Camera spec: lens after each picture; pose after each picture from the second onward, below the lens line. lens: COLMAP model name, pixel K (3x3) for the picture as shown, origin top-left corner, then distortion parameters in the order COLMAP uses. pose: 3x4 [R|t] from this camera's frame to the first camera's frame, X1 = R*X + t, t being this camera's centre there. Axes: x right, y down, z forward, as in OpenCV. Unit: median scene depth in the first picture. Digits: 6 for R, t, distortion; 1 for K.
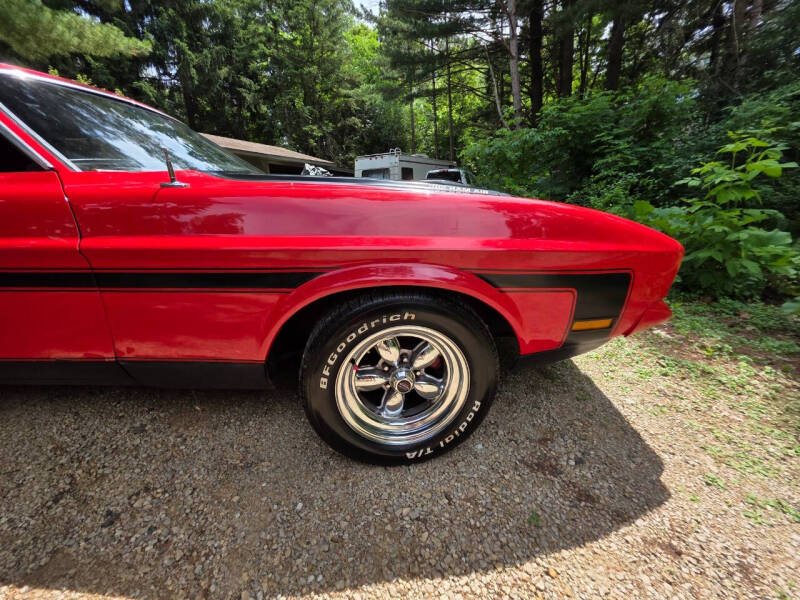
lens RADIAL K [[321.6, 0, 400.0], [0, 321.6, 300.0], [0, 0, 1]] dist [0.001218, -0.000004]
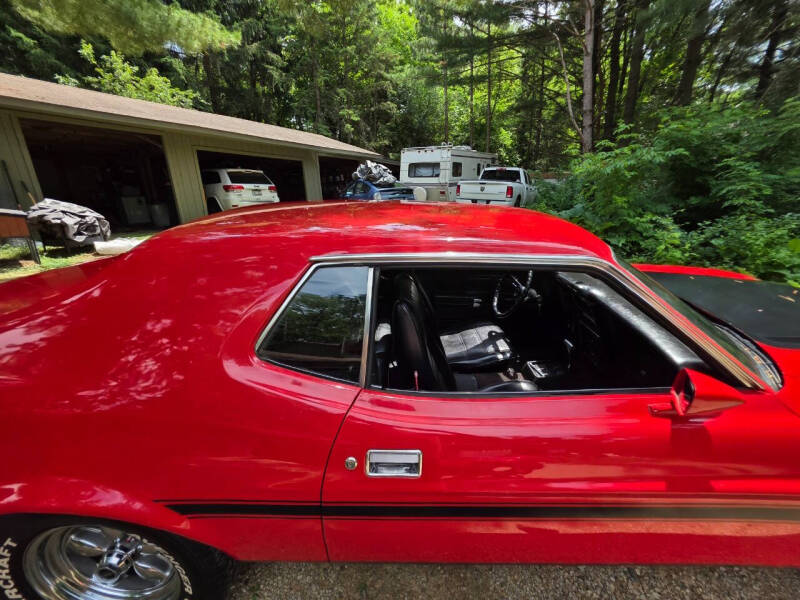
lens RADIAL K [[329.0, 0, 412.9], [0, 329.0, 303.3], [0, 0, 1]] dist [0.001636, 0.000256]
pose [[0.999262, 0.015288, 0.035250, -0.111132], [-0.017151, 0.998438, 0.053167, -0.034833], [-0.034382, -0.053732, 0.997963, 0.004283]]
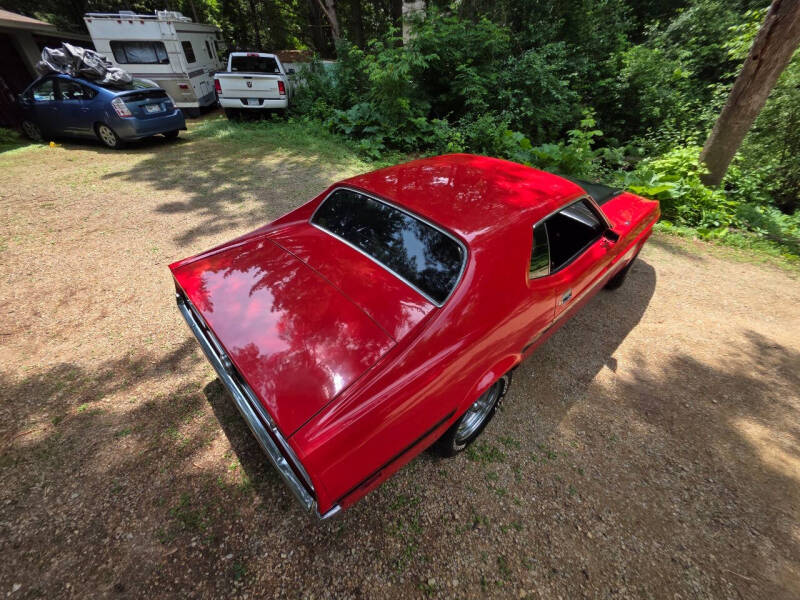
lens RADIAL K [[318.3, 0, 402.0], [0, 318.3, 300.9], [0, 0, 1]] dist [0.001221, -0.000665]
pose [[0.726266, -0.390533, 0.565704, -0.216599], [0.169395, 0.899244, 0.403318, -0.064617], [-0.666215, -0.197088, 0.719245, 0.005103]]
